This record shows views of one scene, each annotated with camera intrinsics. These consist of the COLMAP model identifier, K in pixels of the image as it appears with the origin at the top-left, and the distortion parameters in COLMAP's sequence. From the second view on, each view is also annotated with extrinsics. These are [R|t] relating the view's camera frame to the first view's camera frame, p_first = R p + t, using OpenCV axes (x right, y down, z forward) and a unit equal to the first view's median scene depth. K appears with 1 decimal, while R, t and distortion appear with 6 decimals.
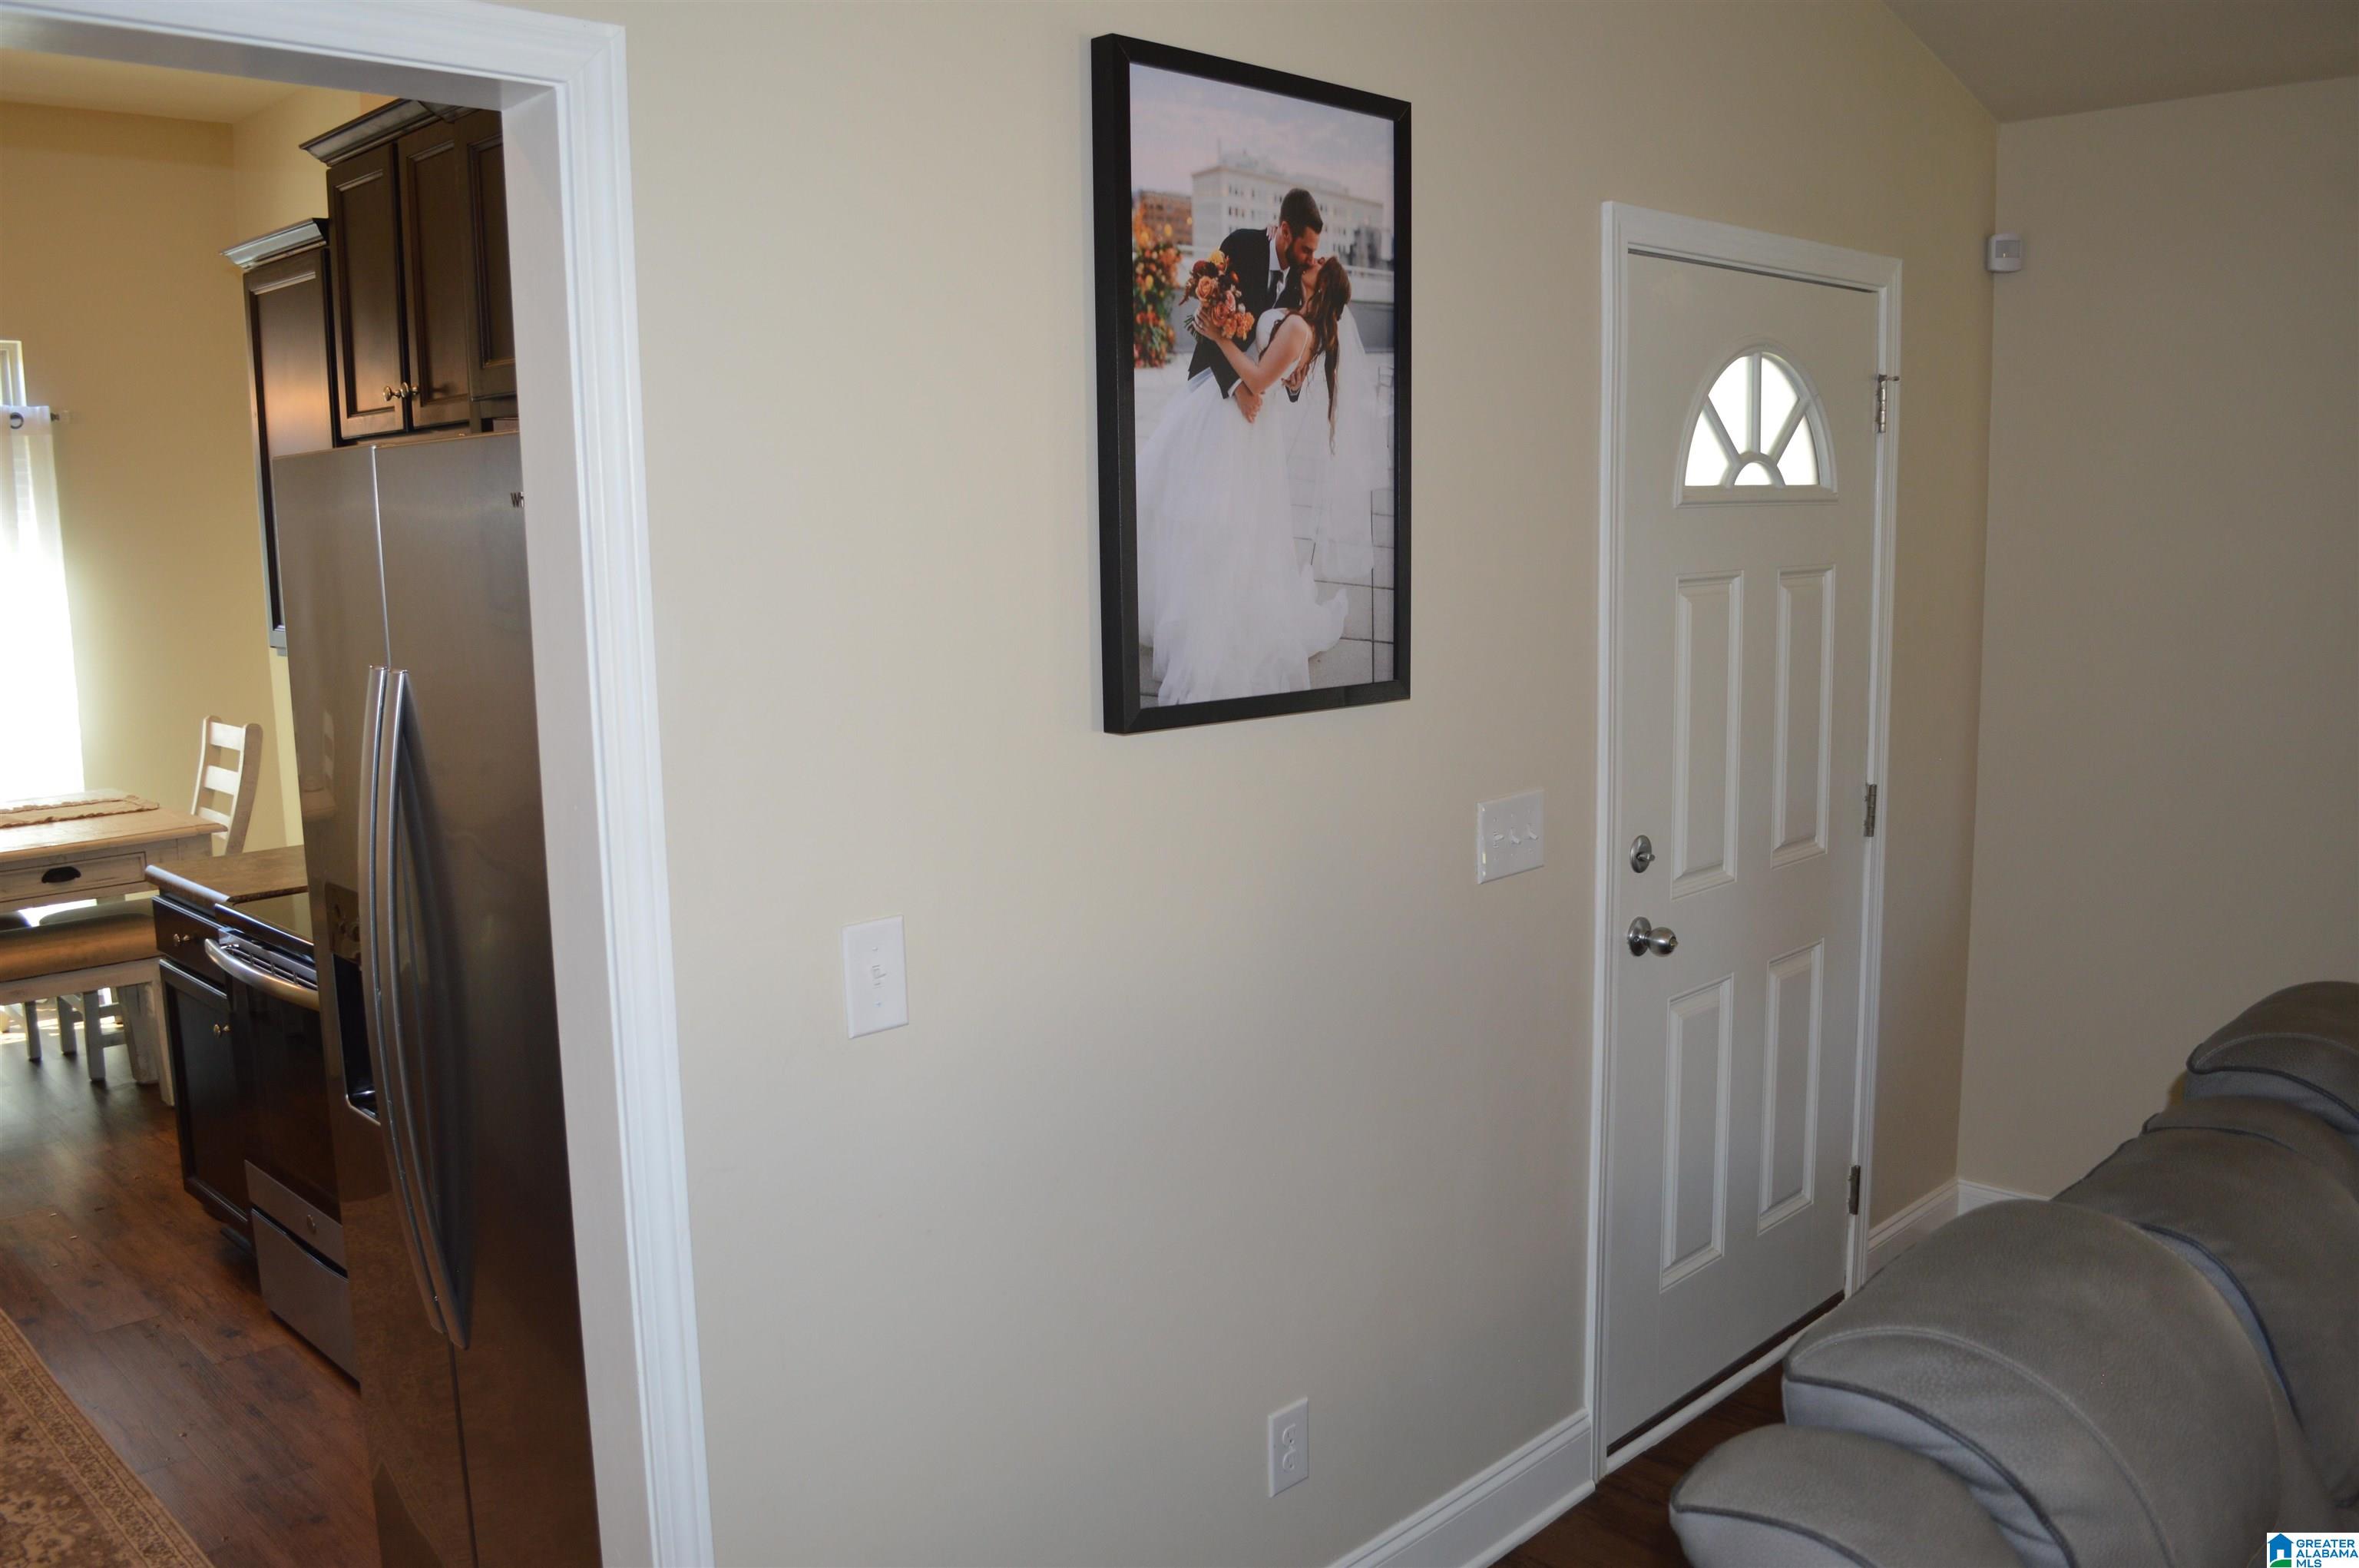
lens RADIAL K [[1877.8, 0, 1179.5], [0, 1877.8, 784.0], [0, 0, 1]] dist [-0.082929, 0.008268]
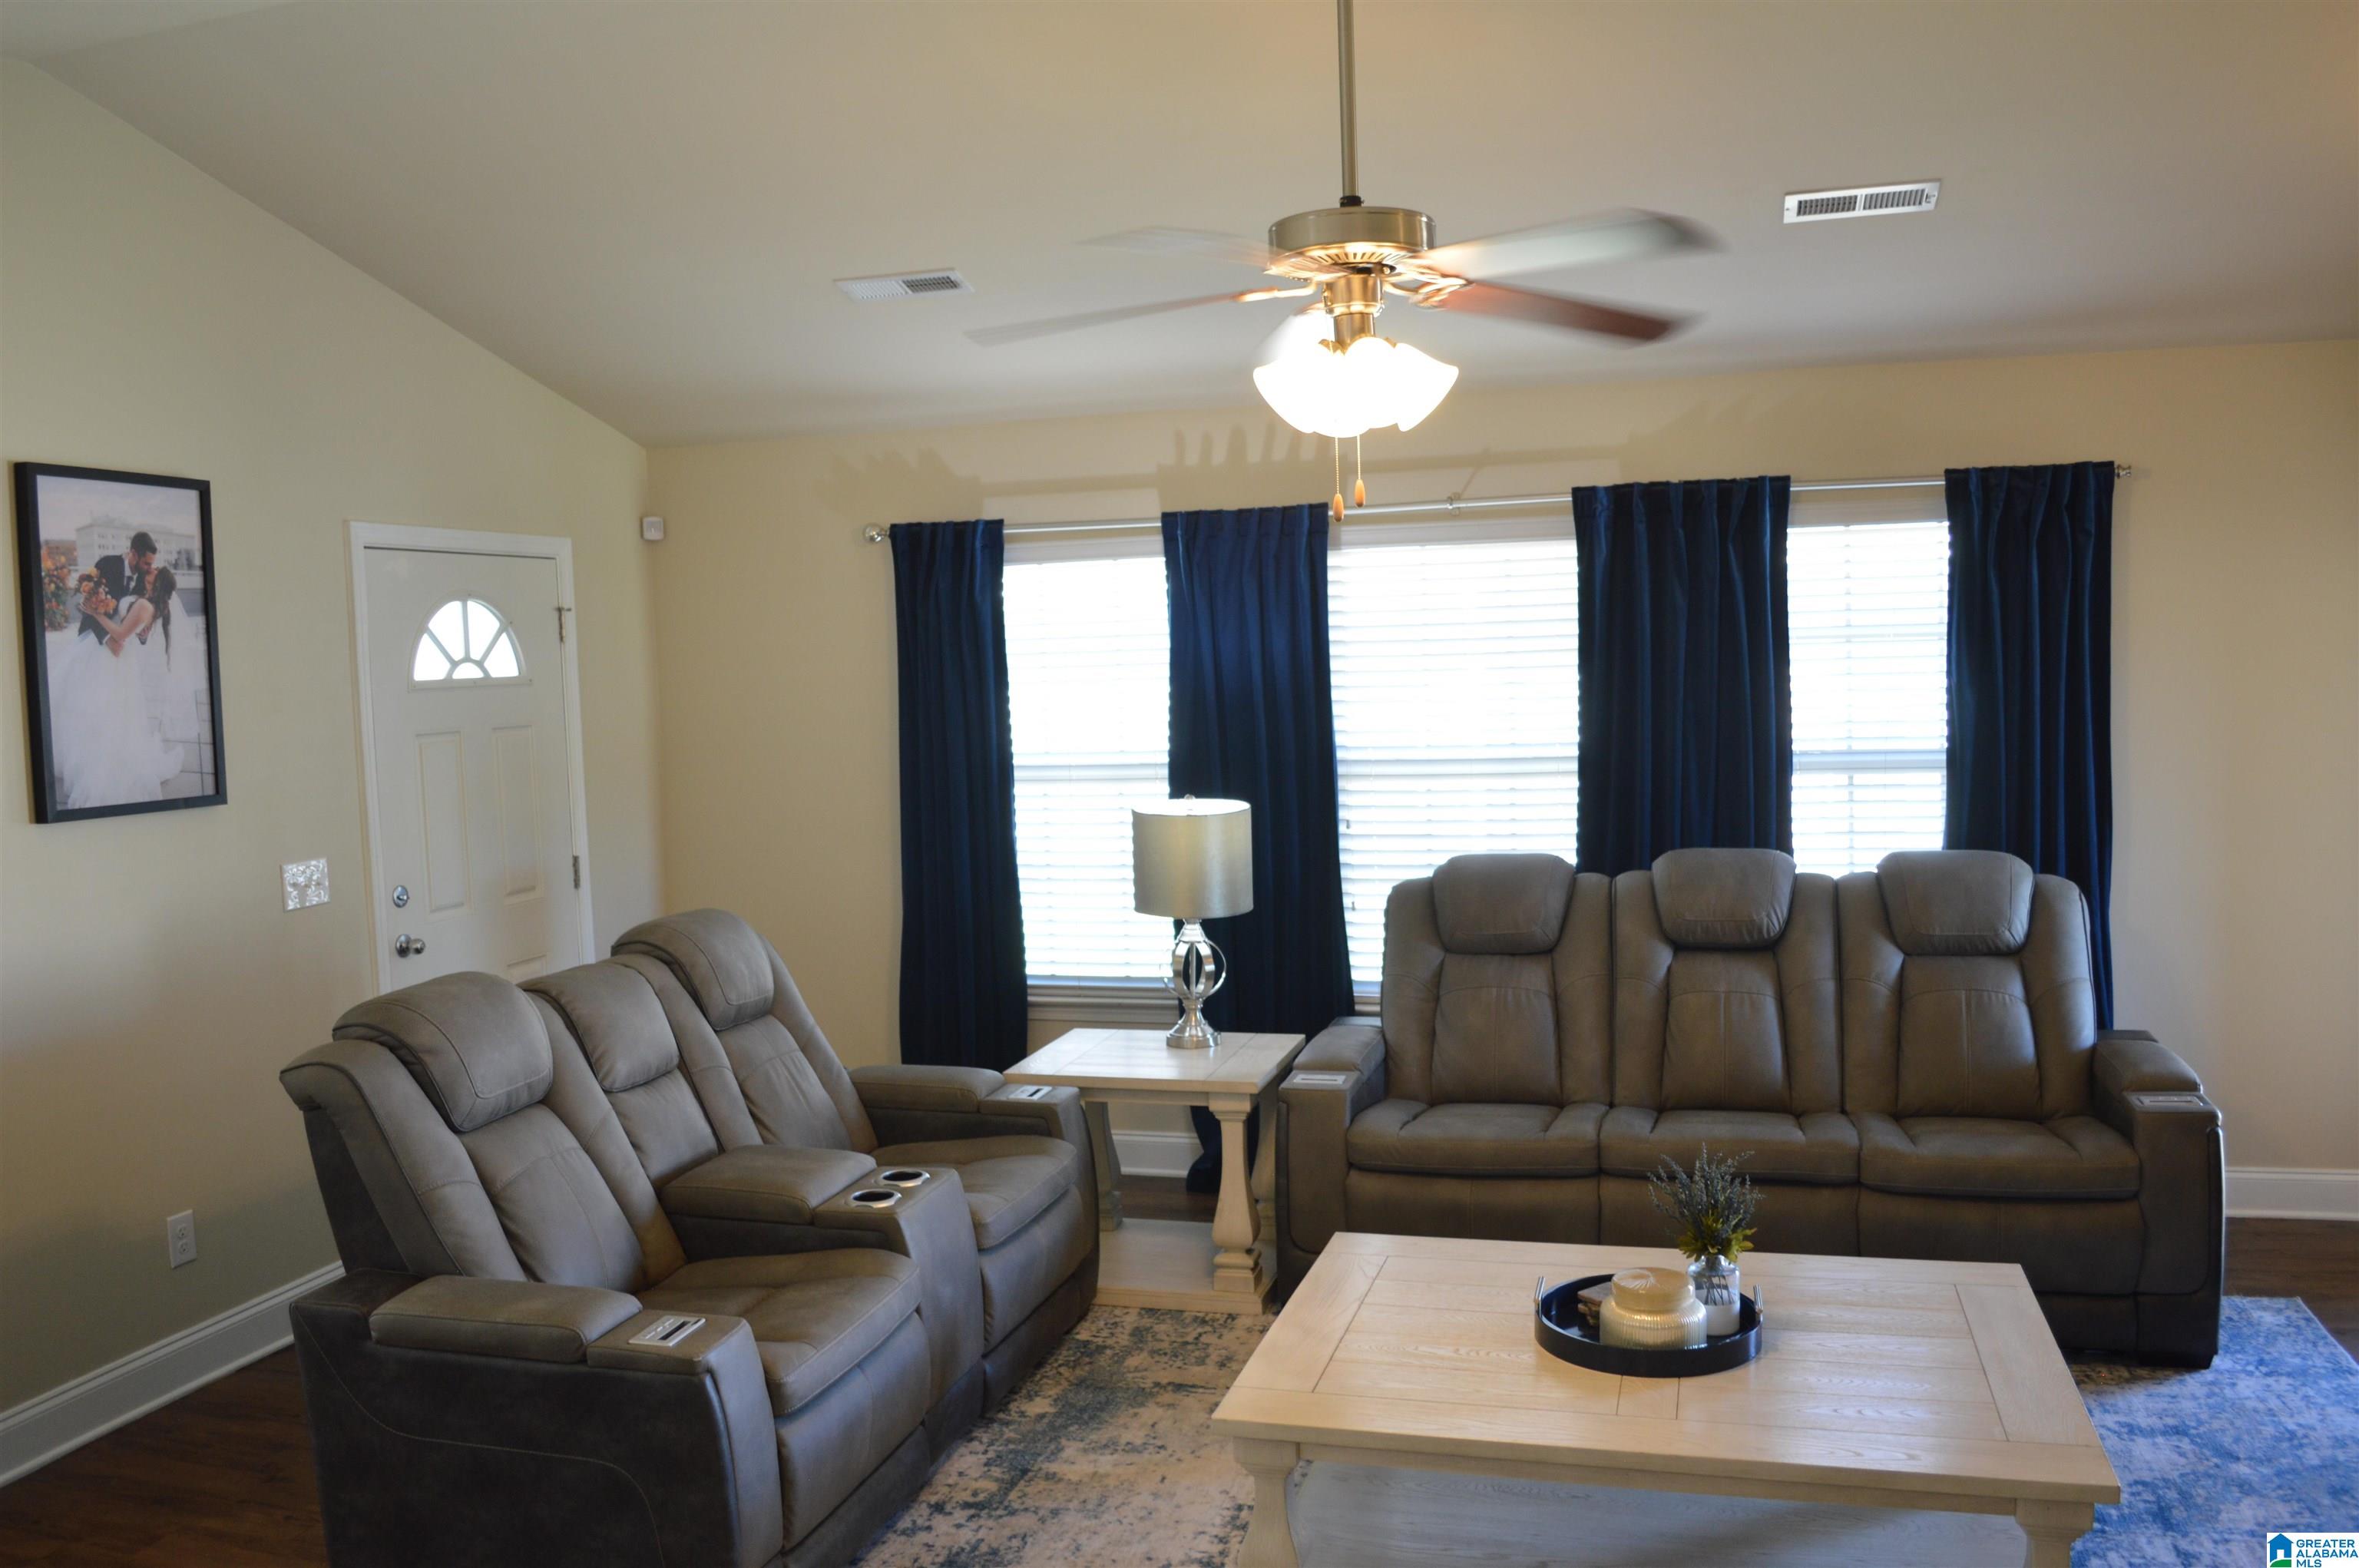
lens RADIAL K [[1877.8, 0, 1179.5], [0, 1877.8, 784.0], [0, 0, 1]] dist [-0.082929, 0.008268]
pose [[0.872899, -0.047696, 0.485564, 0.072097], [0.092167, 0.993412, -0.068107, 0.154201], [-0.479116, 0.104204, 0.871544, -1.079583]]
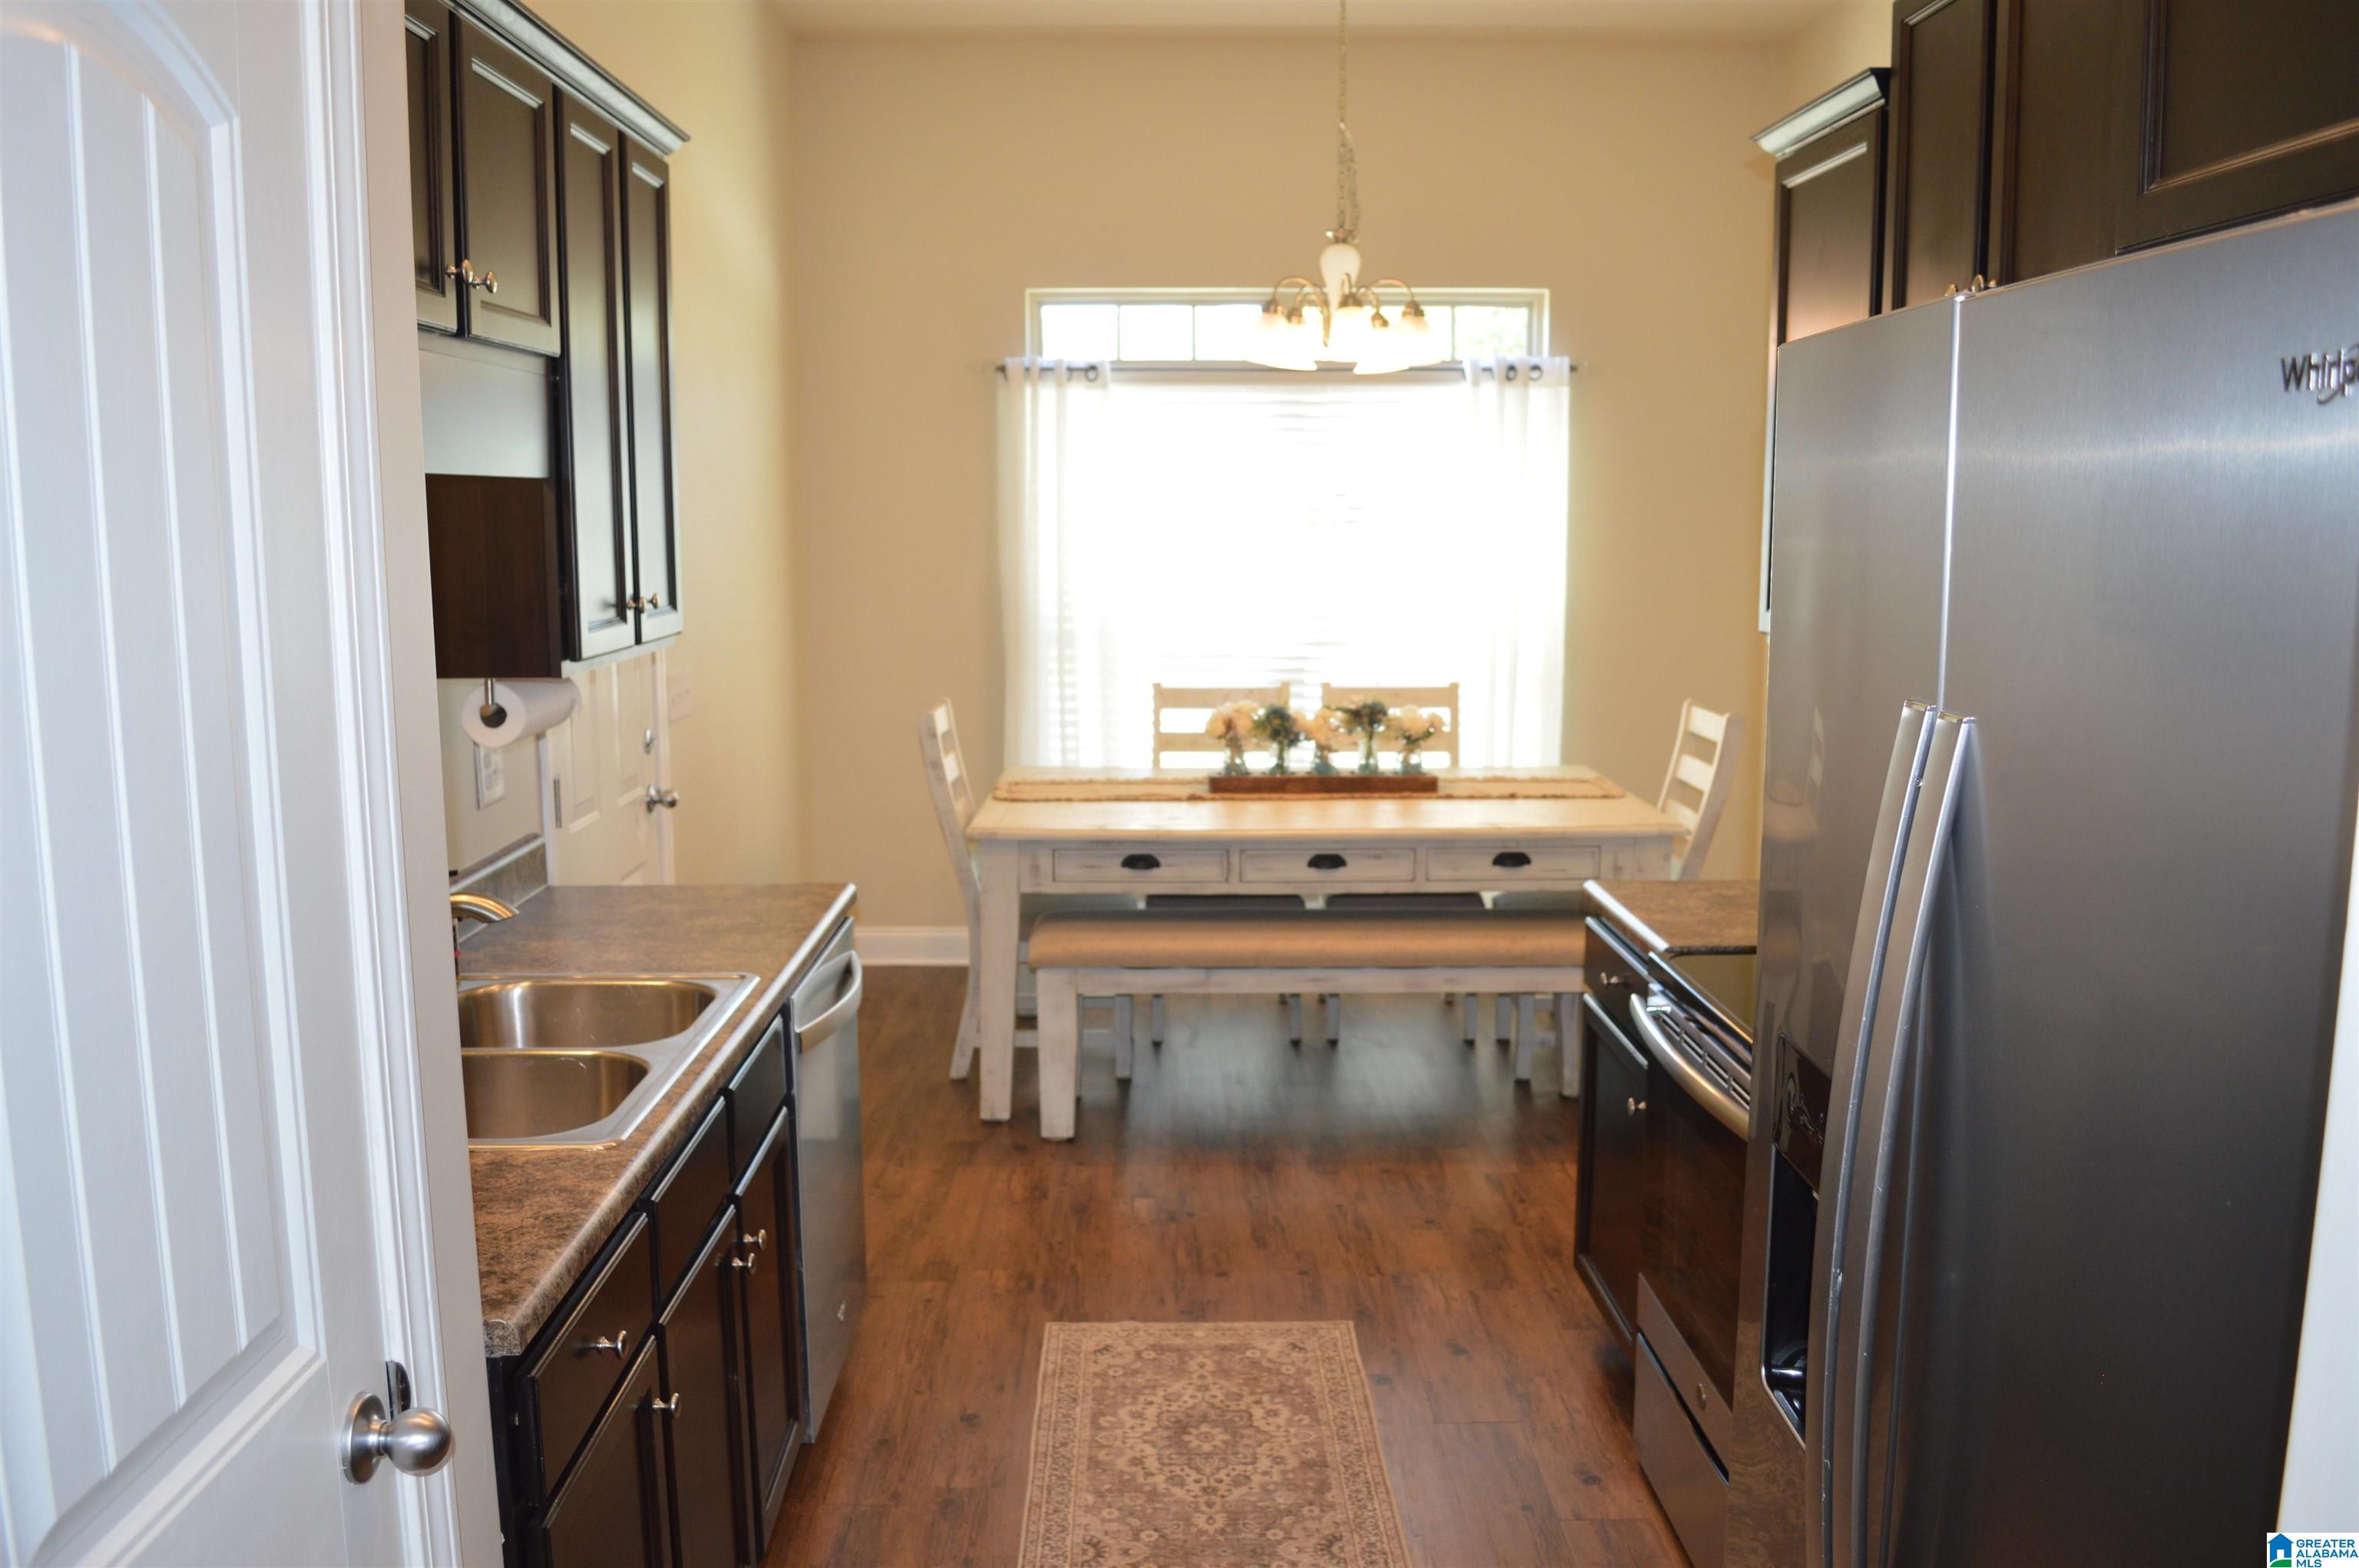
lens RADIAL K [[1877.8, 0, 1179.5], [0, 1877.8, 784.0], [0, 0, 1]] dist [-0.082929, 0.008268]
pose [[0.718975, 0.119110, -0.684754, -0.084271], [-0.113238, 0.992117, 0.053678, -0.017734], [0.685750, 0.038947, 0.726795, 0.178840]]
